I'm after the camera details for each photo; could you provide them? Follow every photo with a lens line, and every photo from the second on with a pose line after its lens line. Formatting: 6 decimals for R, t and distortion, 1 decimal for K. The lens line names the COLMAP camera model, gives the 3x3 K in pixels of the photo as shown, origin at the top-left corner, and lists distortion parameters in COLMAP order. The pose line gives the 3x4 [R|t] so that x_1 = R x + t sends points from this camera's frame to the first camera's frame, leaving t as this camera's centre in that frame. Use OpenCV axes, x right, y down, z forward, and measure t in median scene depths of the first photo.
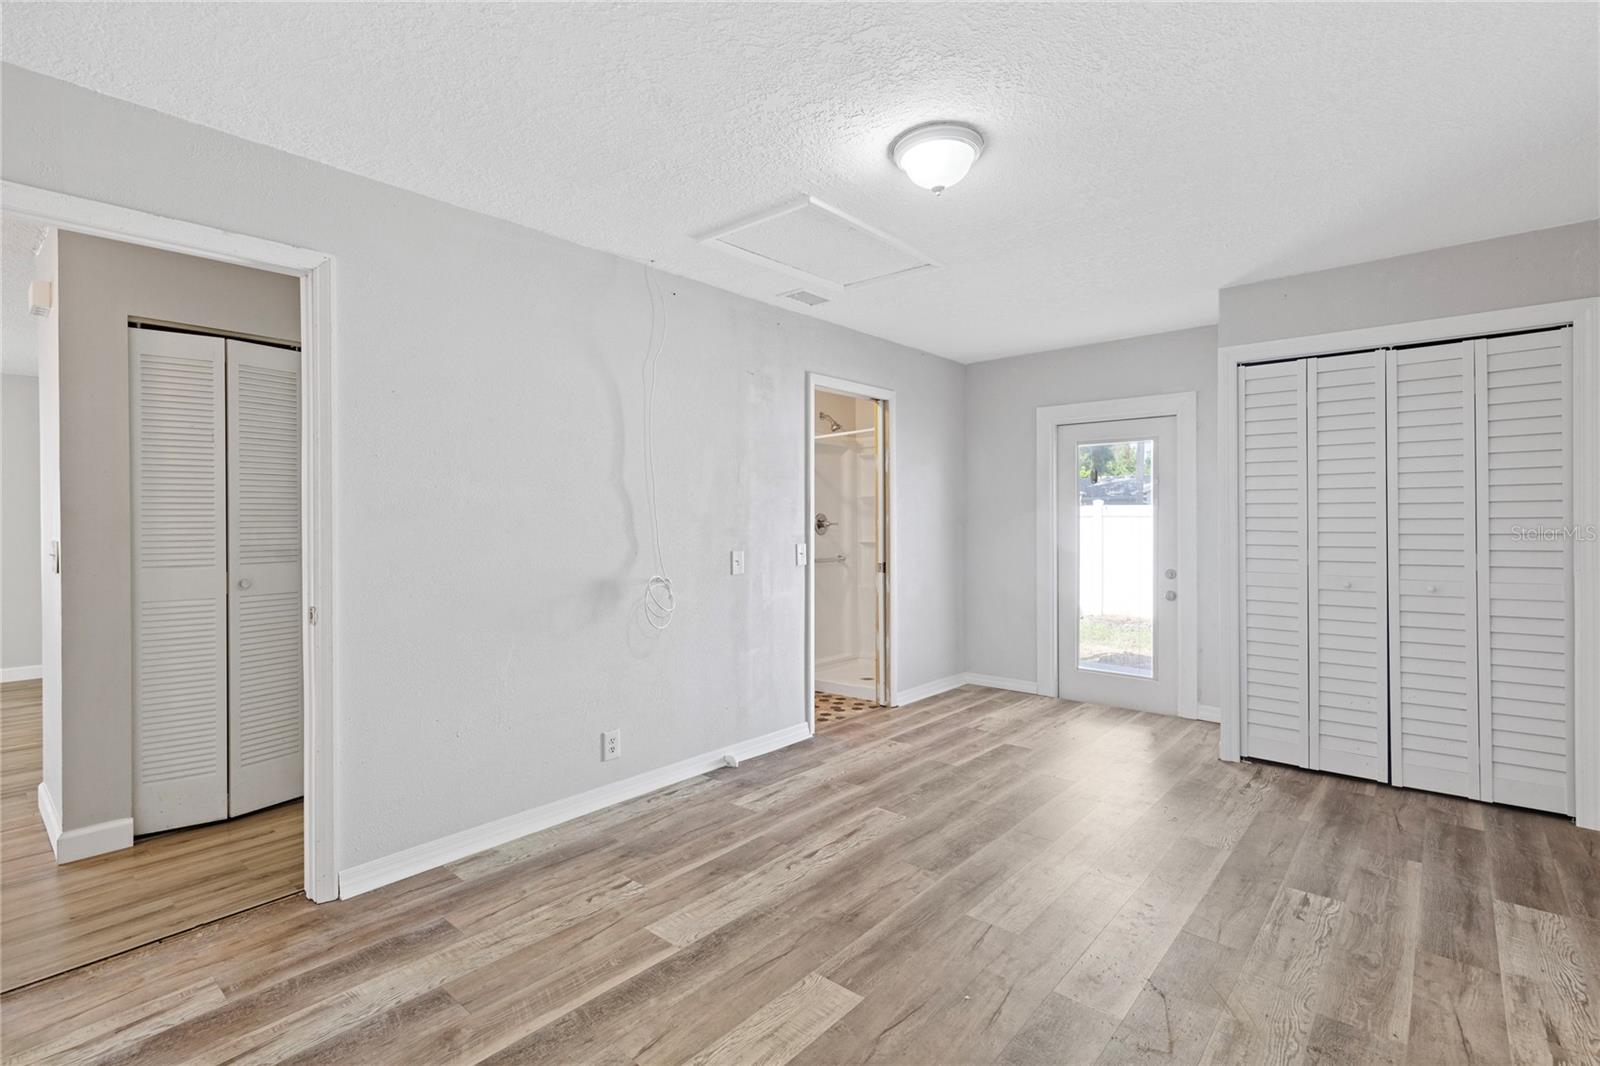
lens RADIAL K [[726.3, 0, 801.3], [0, 726.3, 531.6], [0, 0, 1]] dist [0.006589, -0.000084]
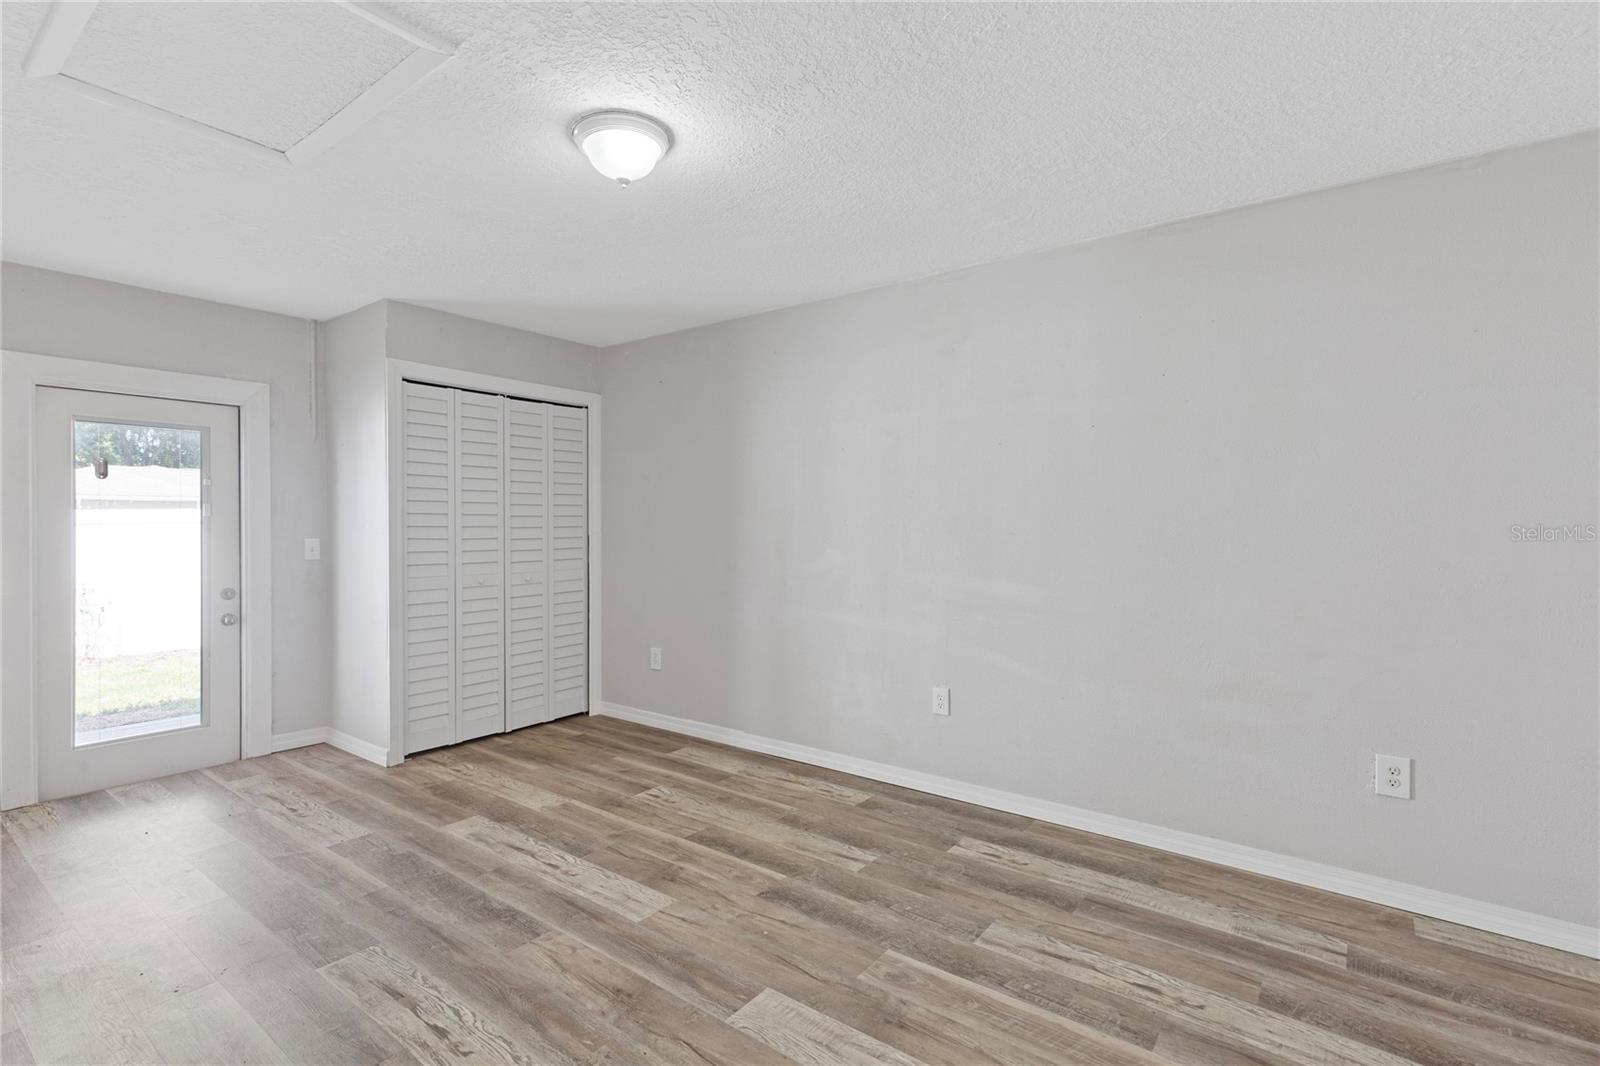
lens RADIAL K [[726.3, 0, 801.3], [0, 726.3, 531.6], [0, 0, 1]] dist [0.006589, -0.000084]
pose [[-0.043976, -0.005130, 0.999019, -0.627880], [0.017956, 0.999821, 0.005924, -0.009892], [-0.998871, 0.018199, -0.043876, 0.651787]]
